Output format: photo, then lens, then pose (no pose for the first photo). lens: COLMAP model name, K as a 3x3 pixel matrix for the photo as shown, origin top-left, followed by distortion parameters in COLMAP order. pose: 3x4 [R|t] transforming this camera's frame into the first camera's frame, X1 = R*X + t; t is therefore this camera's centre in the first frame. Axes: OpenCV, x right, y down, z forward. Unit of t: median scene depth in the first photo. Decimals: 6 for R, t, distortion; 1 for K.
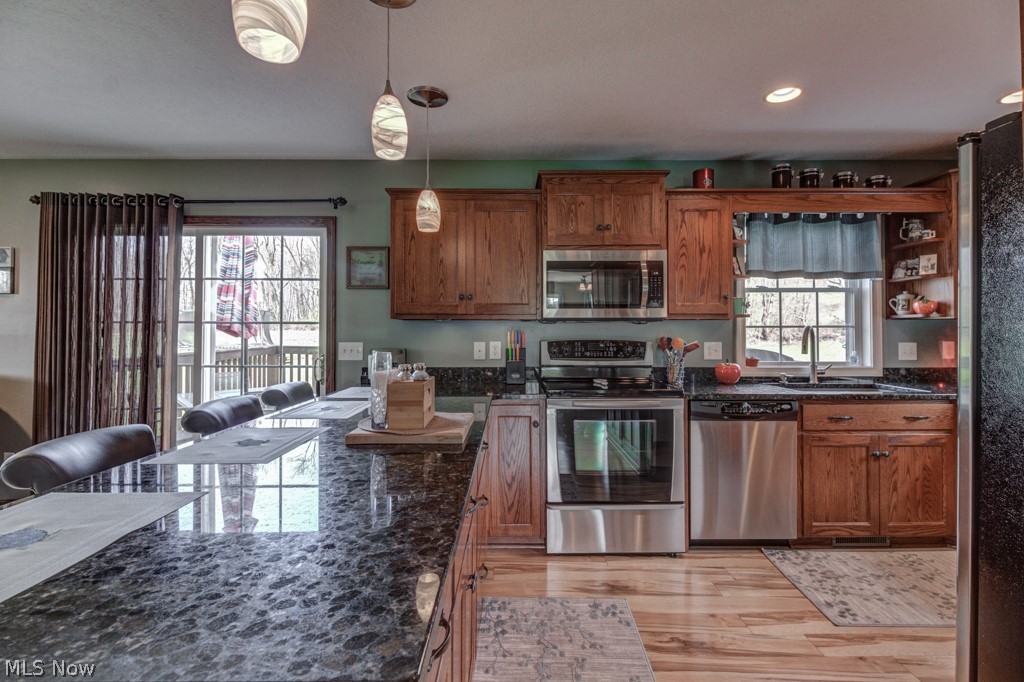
lens RADIAL K [[473.9, 0, 508.9], [0, 473.9, 332.4], [0, 0, 1]] dist [-0.003297, -0.000714]
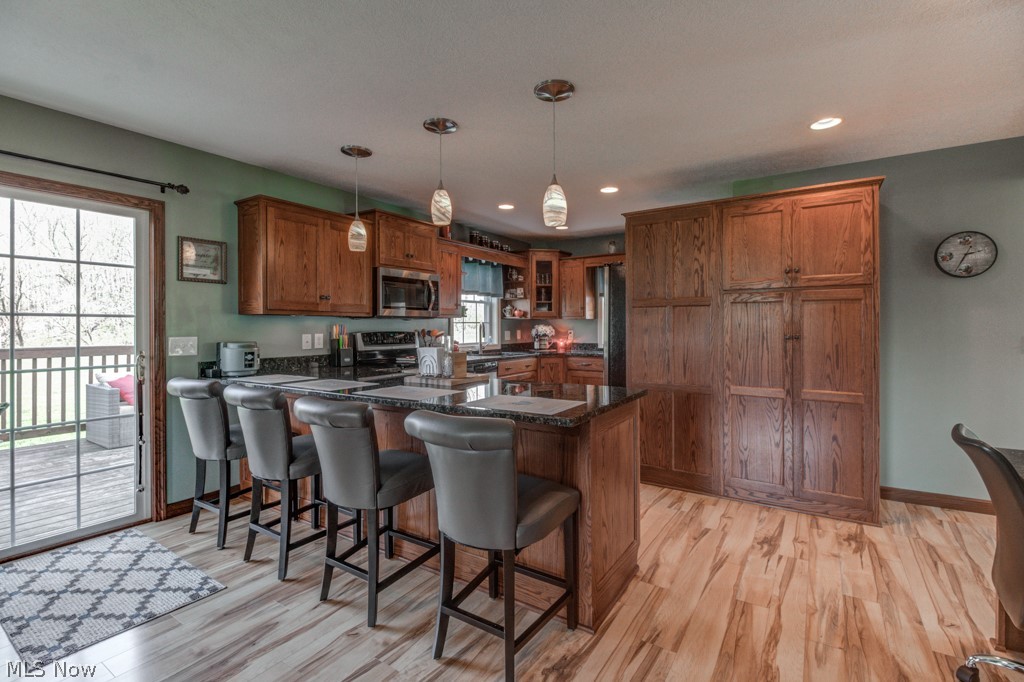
lens RADIAL K [[473.9, 0, 510.0], [0, 473.9, 332.9], [0, 0, 1]] dist [-0.003297, -0.000714]
pose [[0.540116, -0.014052, 0.841473, -0.817714], [0.009720, 0.999898, 0.010459, 0.009158], [-0.841534, 0.002530, 0.540198, -0.072187]]
